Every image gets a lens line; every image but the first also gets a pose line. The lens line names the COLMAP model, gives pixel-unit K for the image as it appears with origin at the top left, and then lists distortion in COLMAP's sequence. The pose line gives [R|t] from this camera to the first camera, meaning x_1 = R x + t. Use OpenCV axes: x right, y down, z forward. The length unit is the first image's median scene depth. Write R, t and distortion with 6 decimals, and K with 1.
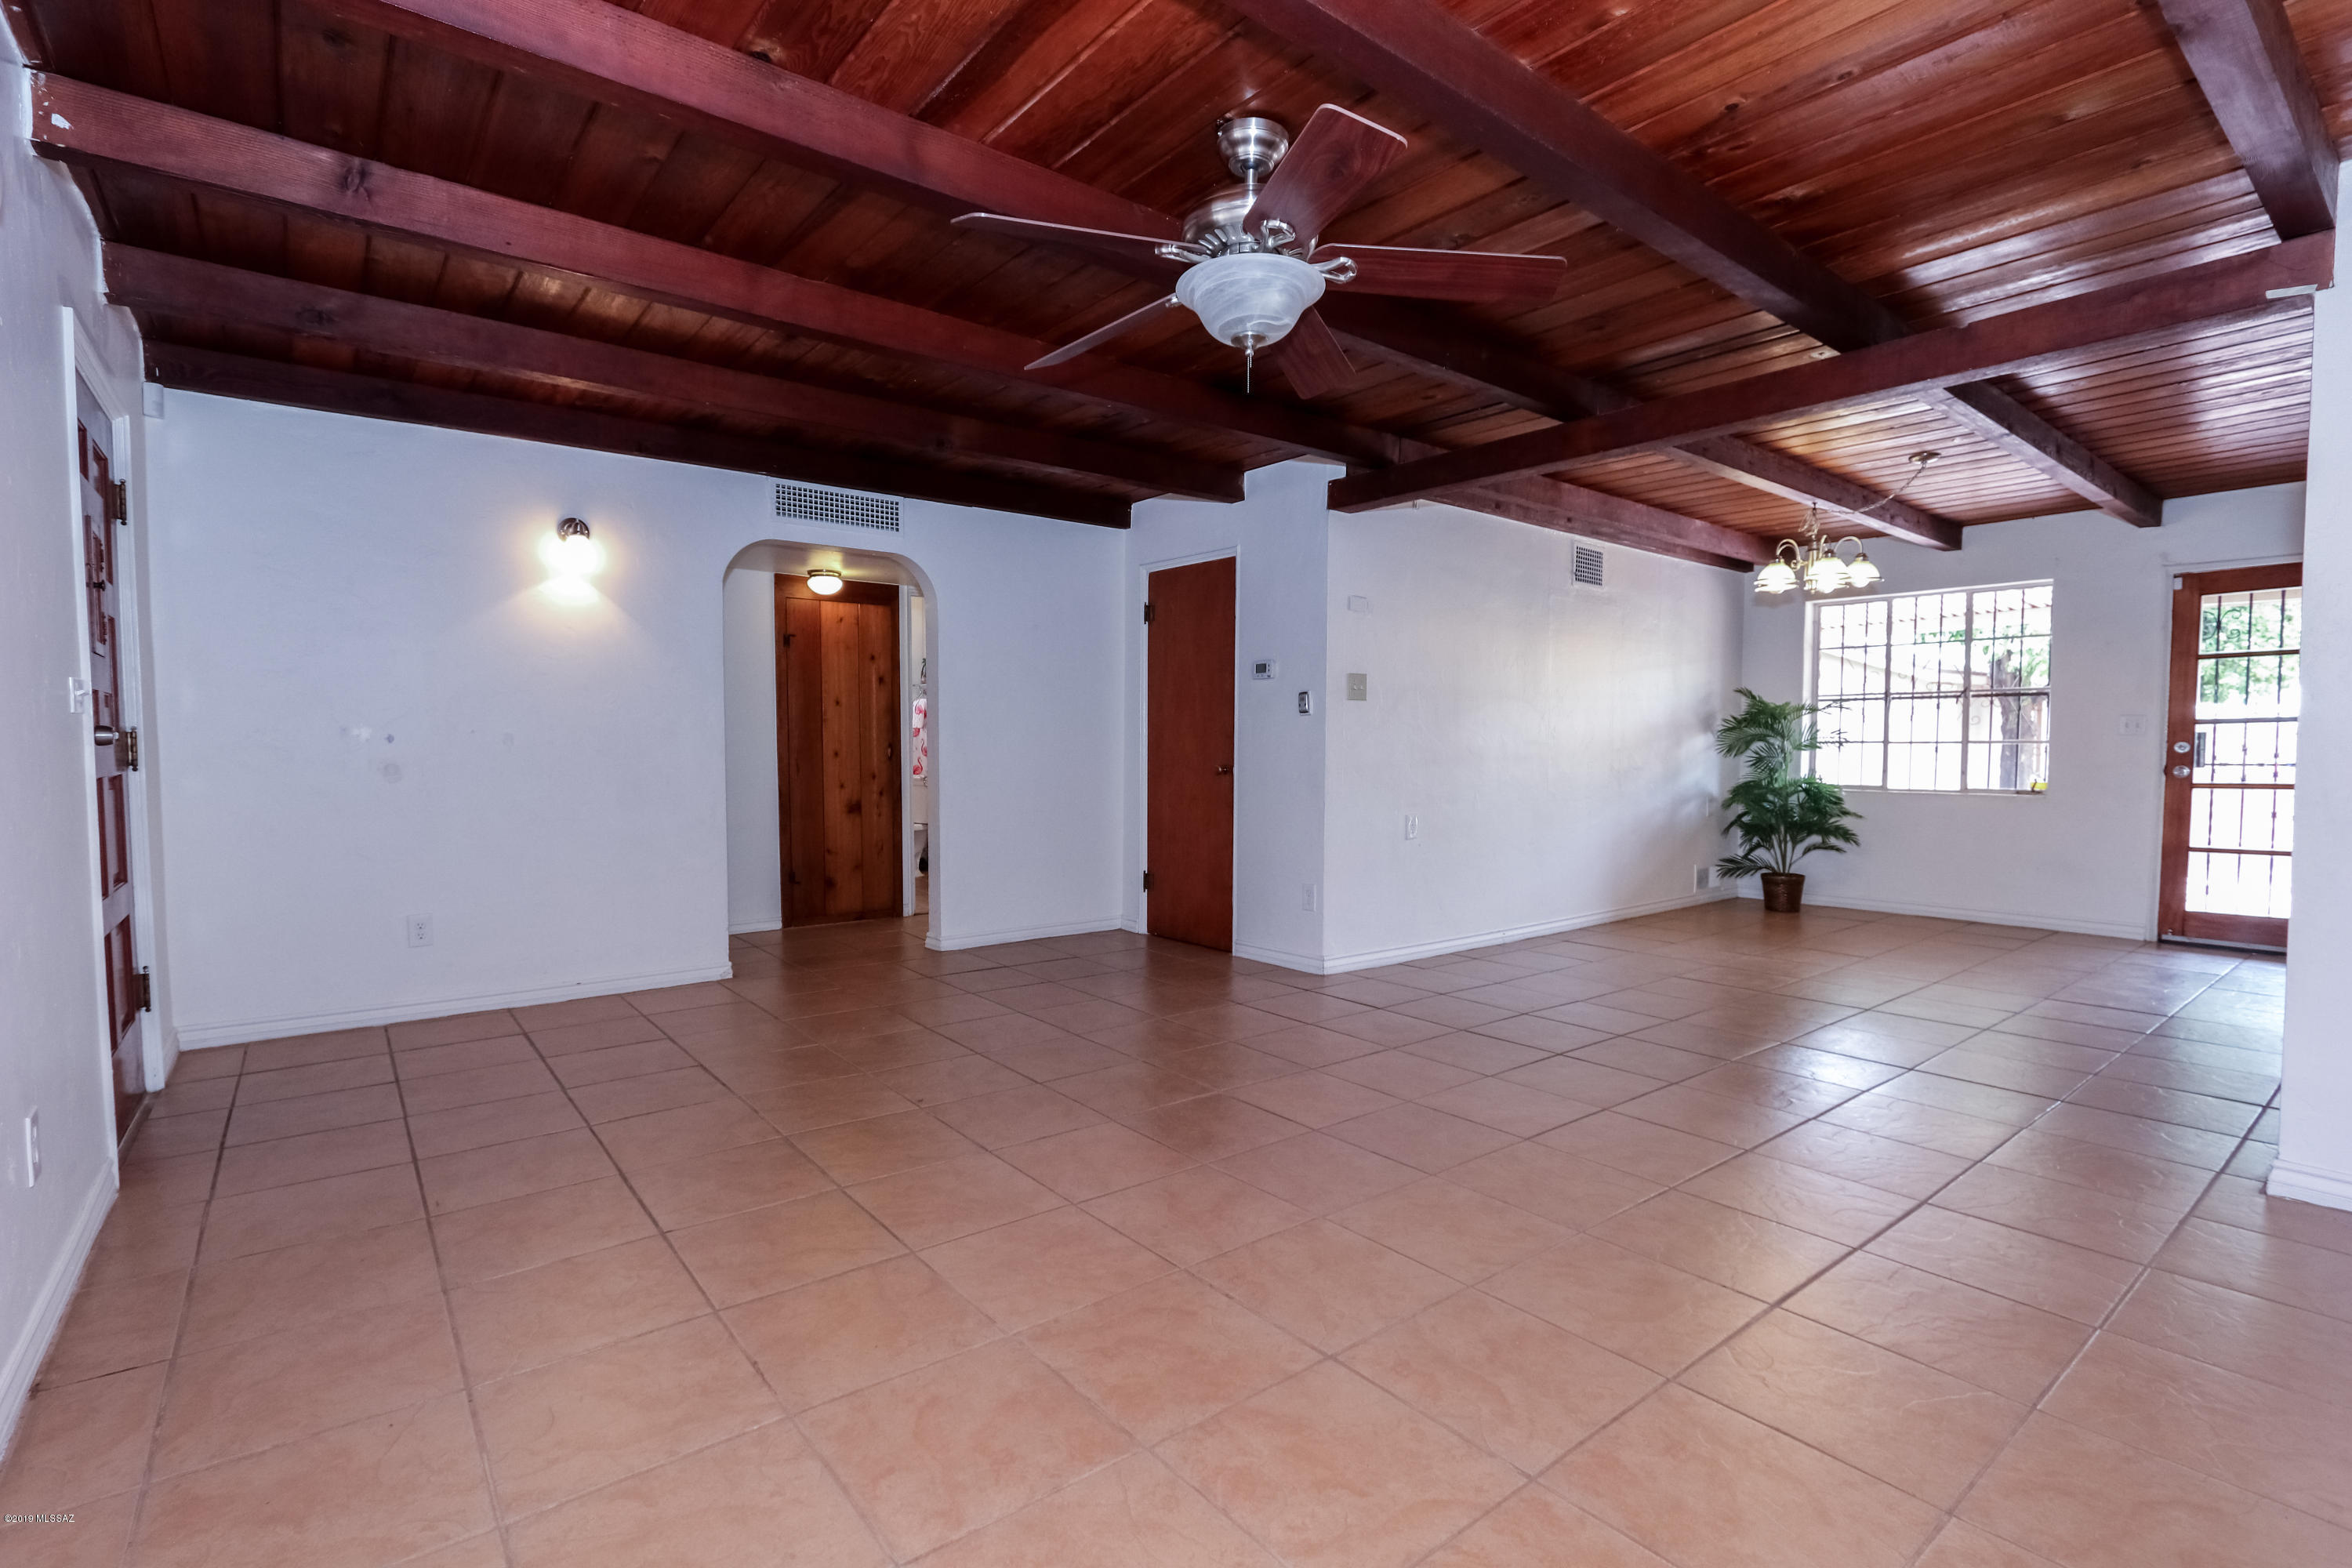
lens RADIAL K [[1103.0, 0, 1145.6], [0, 1103.0, 795.3], [0, 0, 1]] dist [-0.014653, 0.002280]
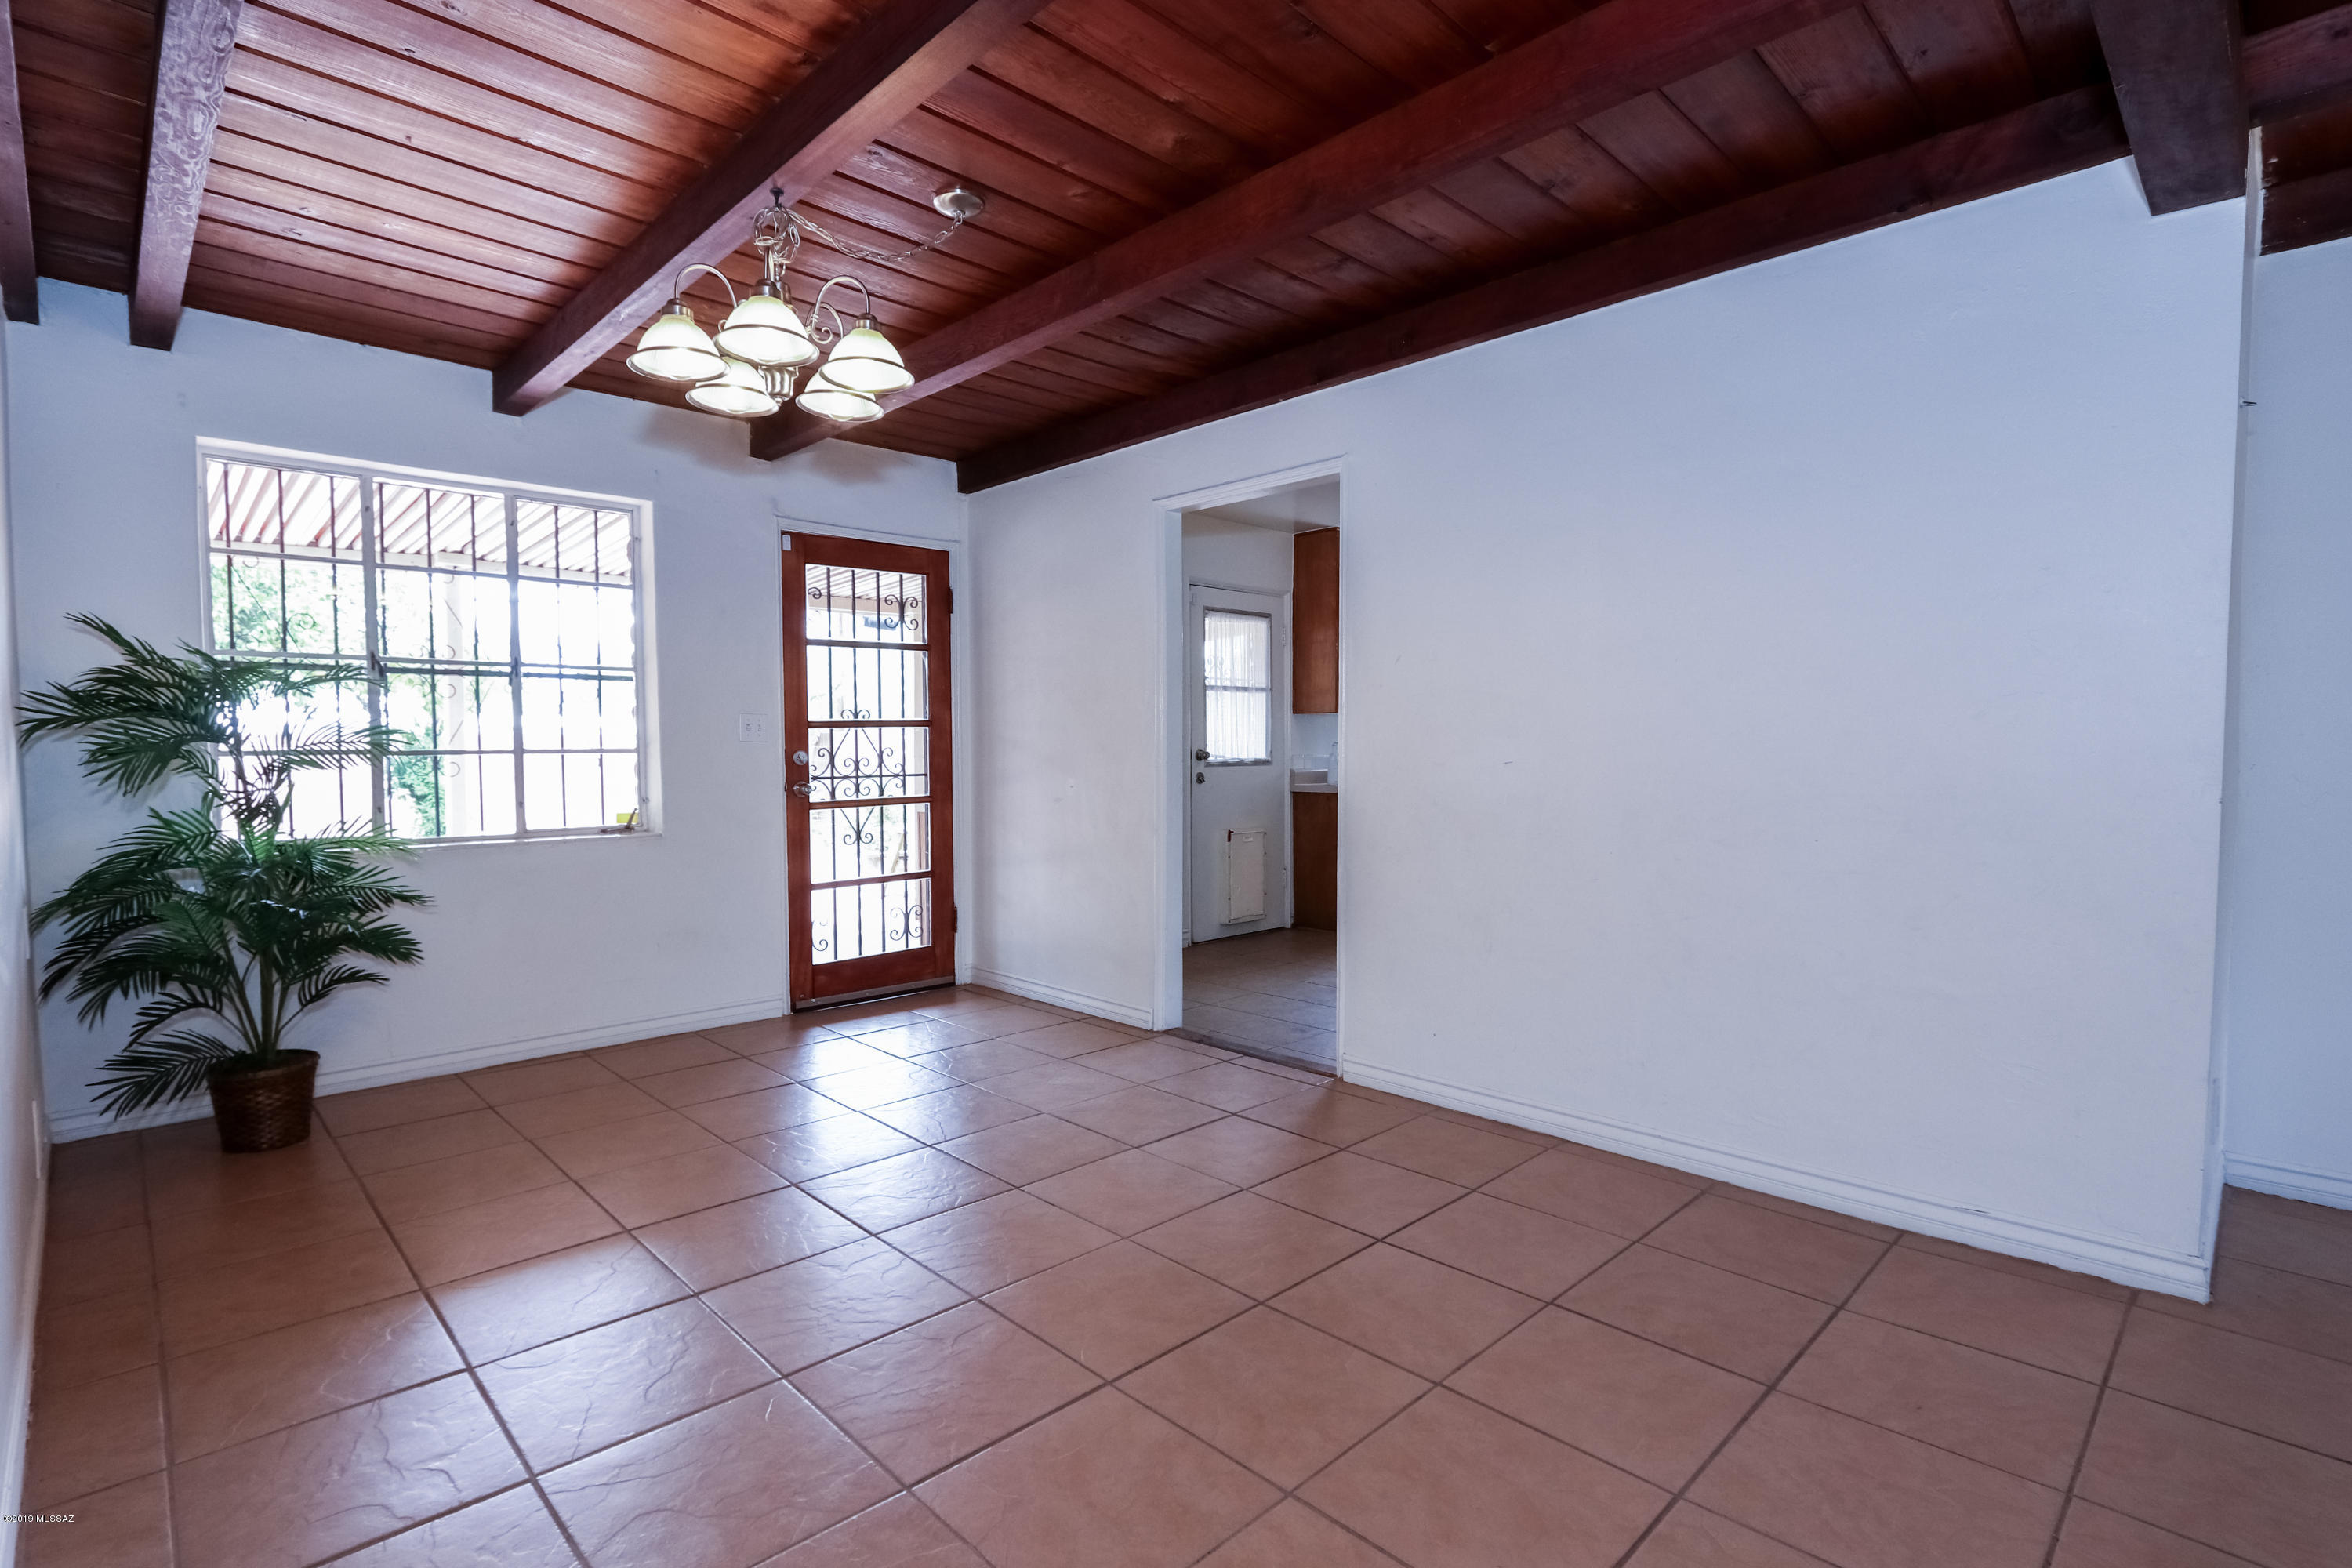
lens RADIAL K [[1094.6, 0, 1146.8], [0, 1094.6, 791.4], [0, 0, 1]] dist [-0.018845, 0.001427]
pose [[-0.095298, -0.042704, 0.994532, 0.147174], [0.045595, 0.997844, 0.047215, -0.042577], [-0.994404, 0.049845, -0.093145, 0.769272]]
